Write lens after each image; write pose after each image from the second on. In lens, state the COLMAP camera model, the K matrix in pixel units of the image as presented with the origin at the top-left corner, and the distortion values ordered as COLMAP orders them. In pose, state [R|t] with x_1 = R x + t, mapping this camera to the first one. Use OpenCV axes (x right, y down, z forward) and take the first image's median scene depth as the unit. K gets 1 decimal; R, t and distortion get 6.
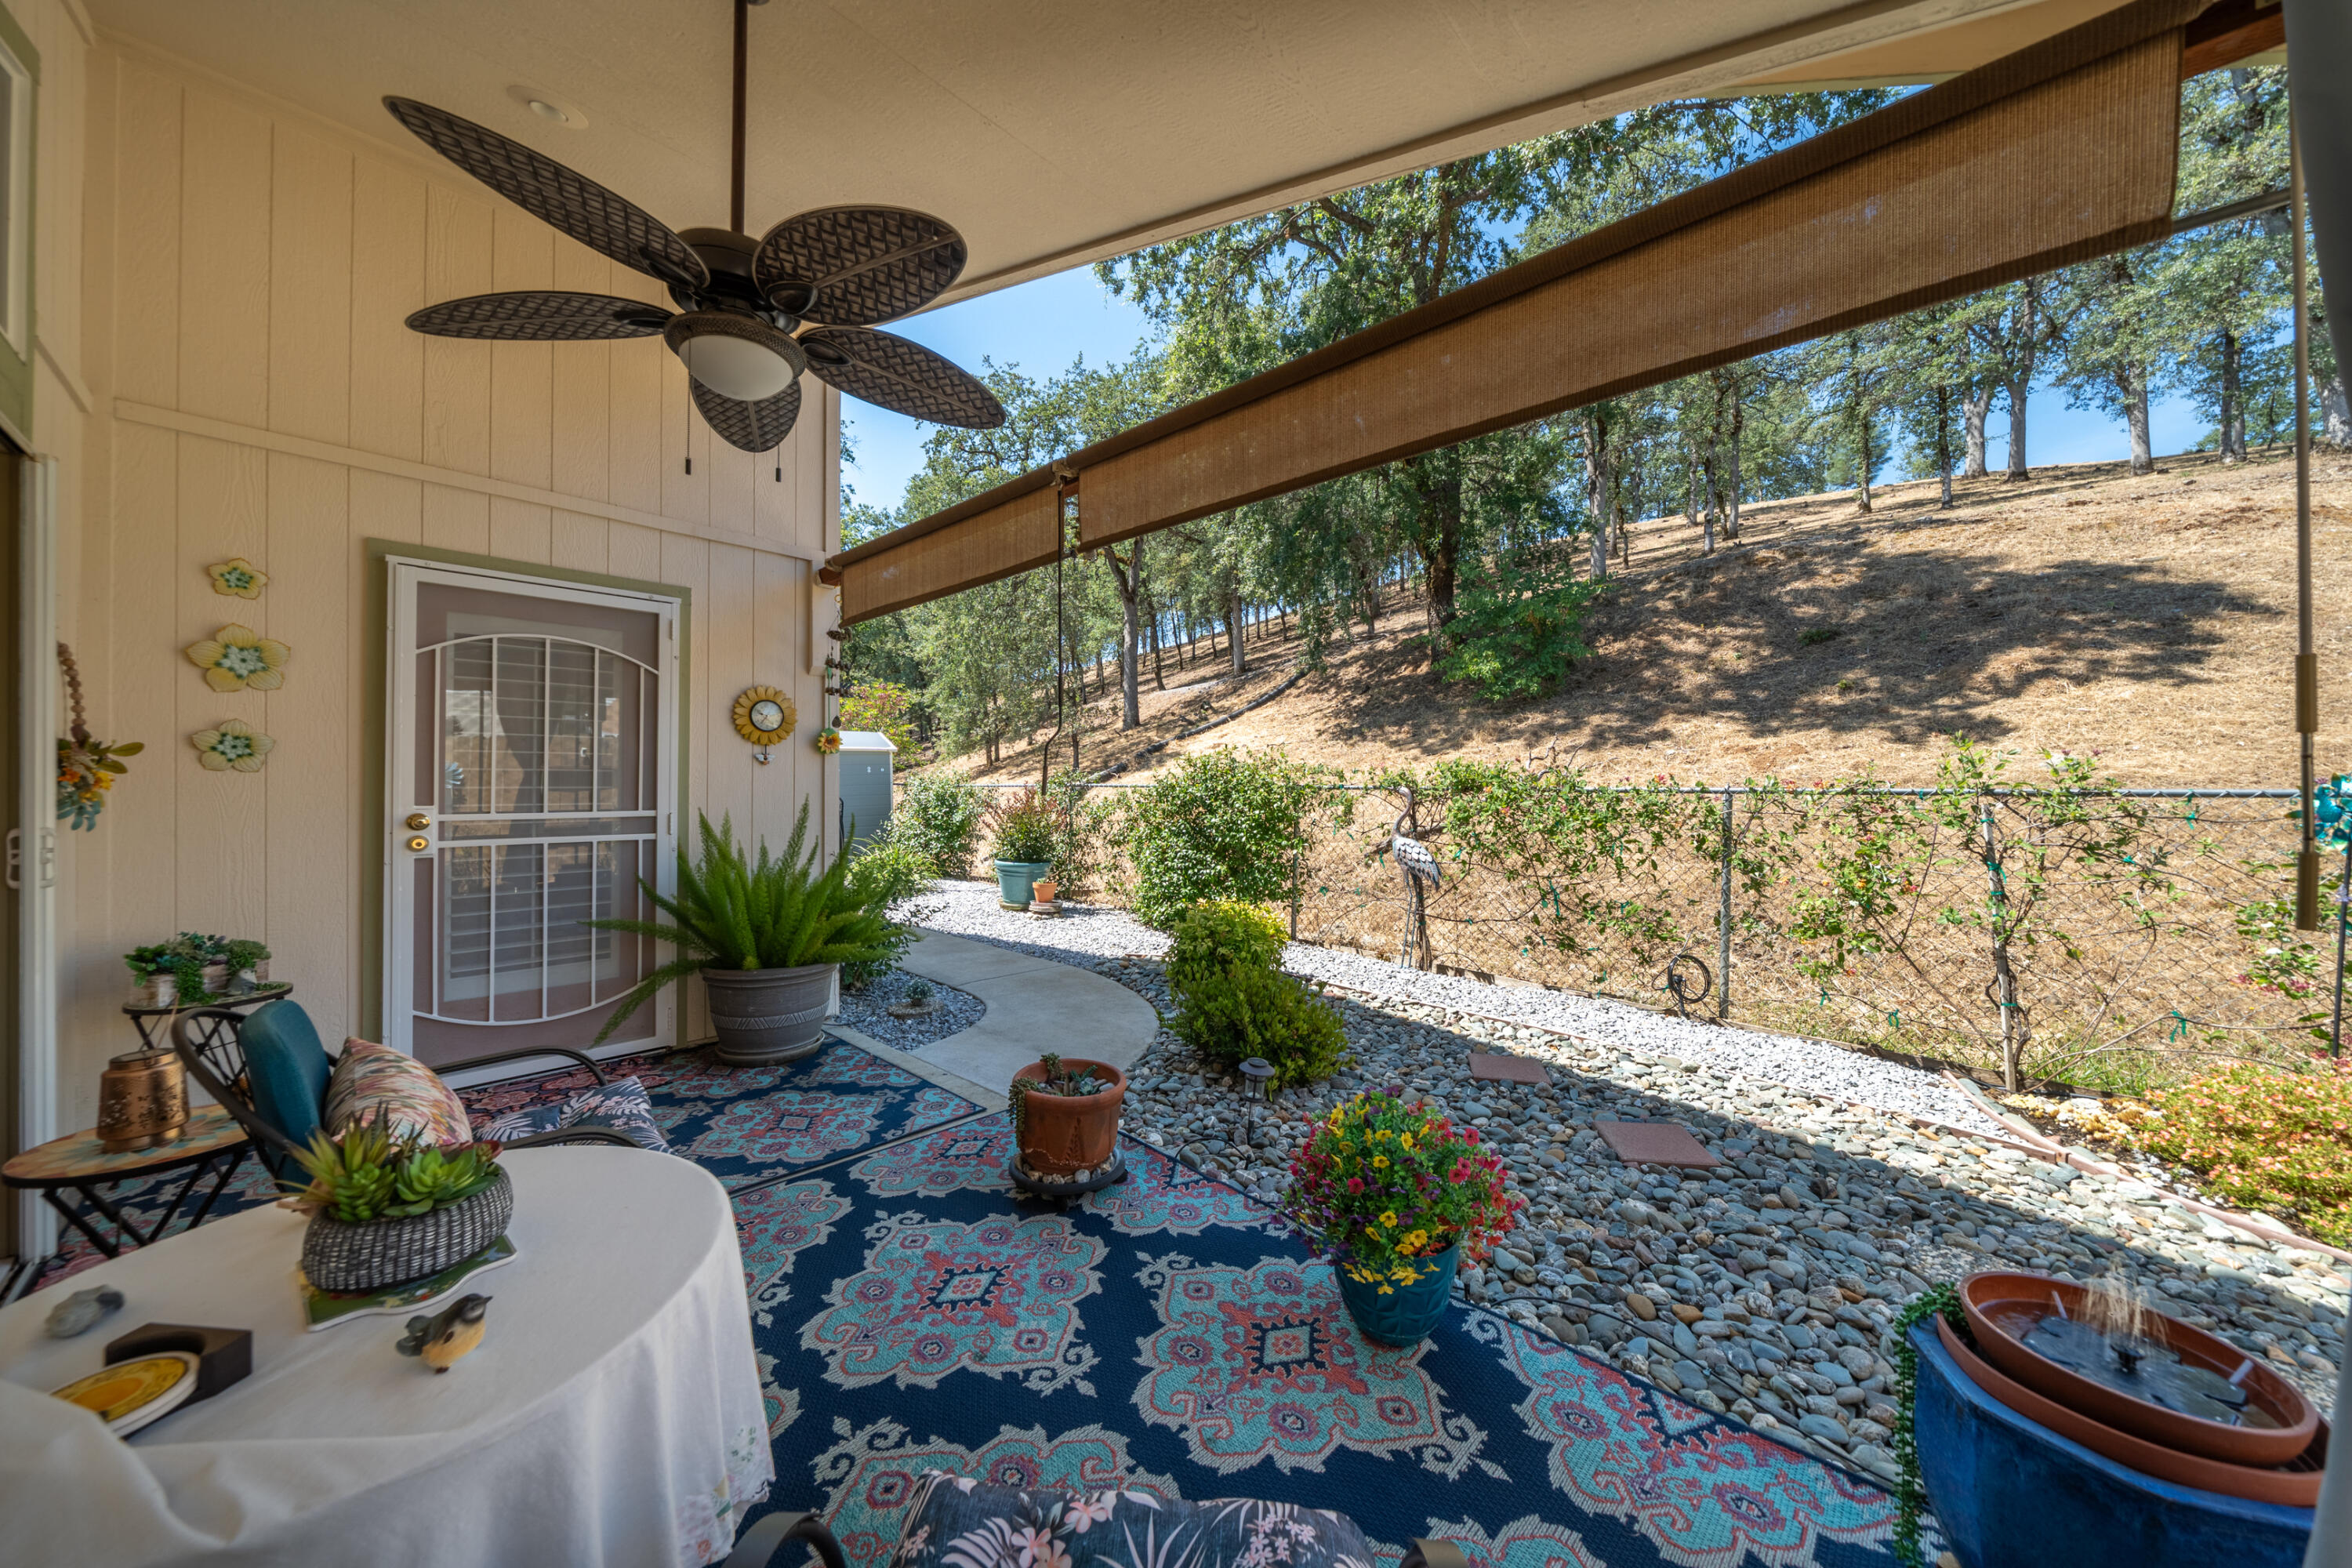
lens RADIAL K [[805.6, 0, 1168.5], [0, 805.6, 779.4], [0, 0, 1]] dist [-0.011715, 0.000015]
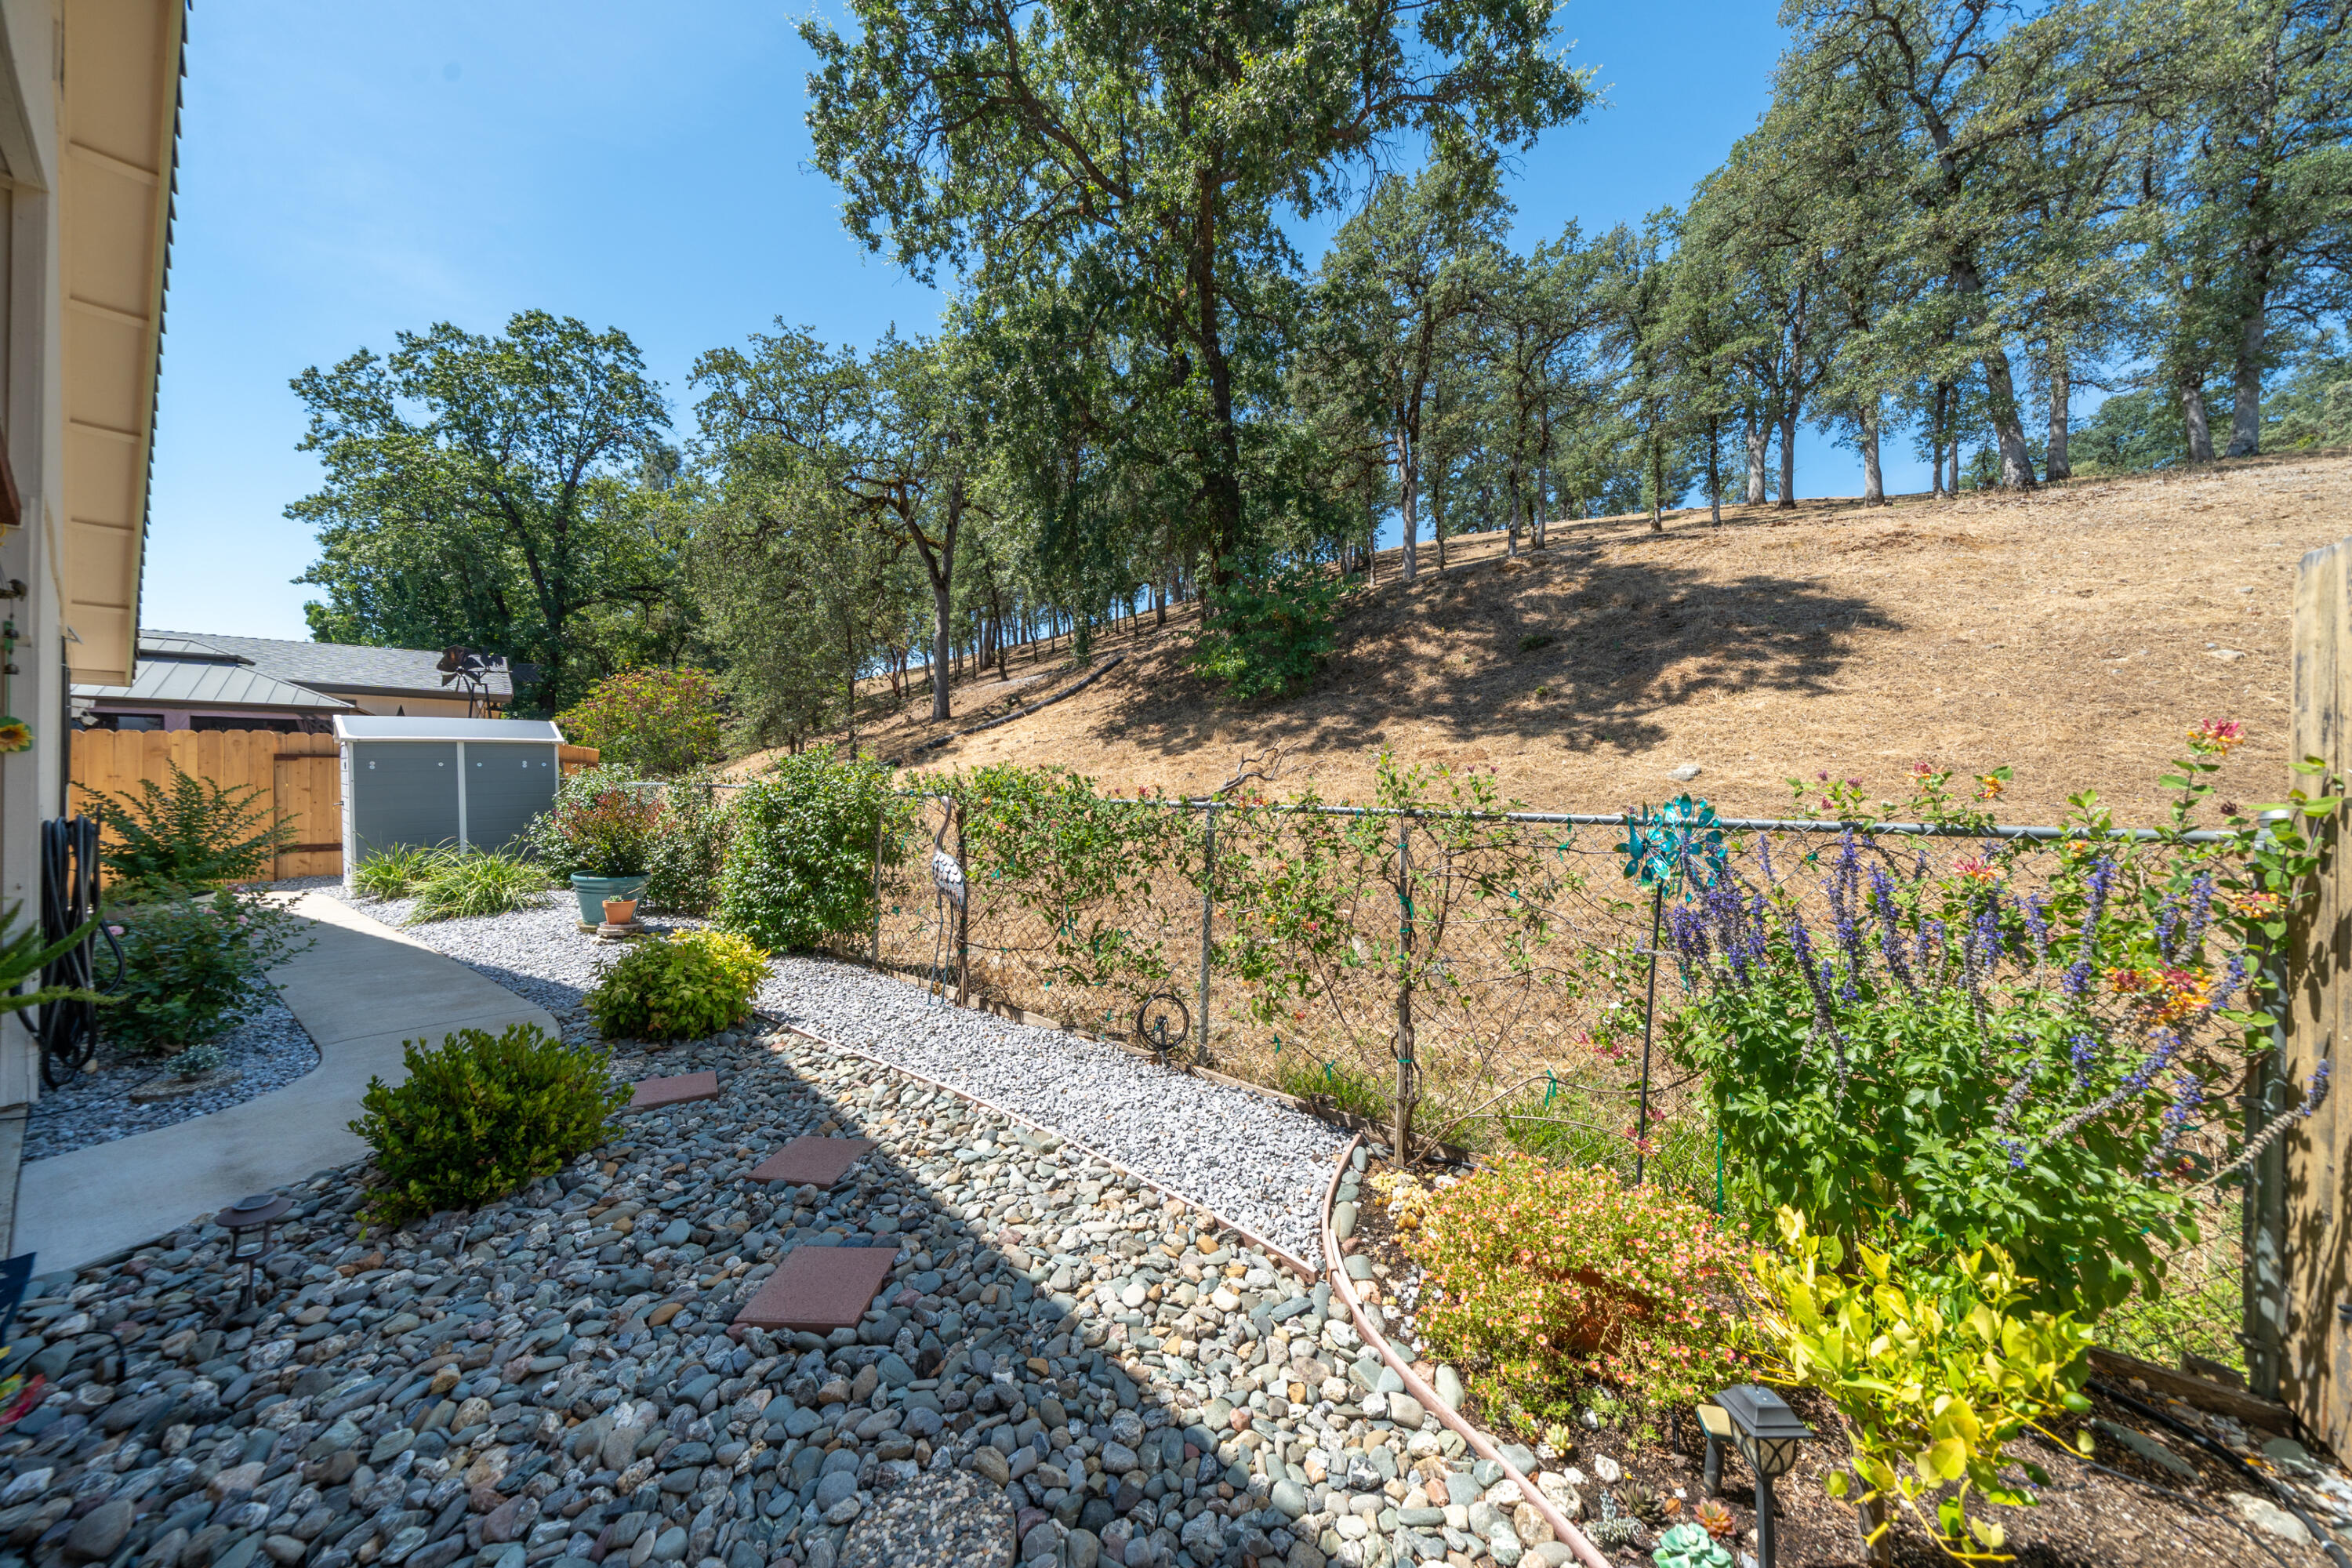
lens RADIAL K [[805.6, 0, 1169.2], [0, 805.6, 780.6], [0, 0, 1]] dist [-0.011715, 0.000015]
pose [[0.990694, 0.005836, 0.135981, 0.216393], [-0.006824, 0.999954, 0.006805, -0.007613], [-0.135935, -0.007669, 0.990688, 0.054767]]
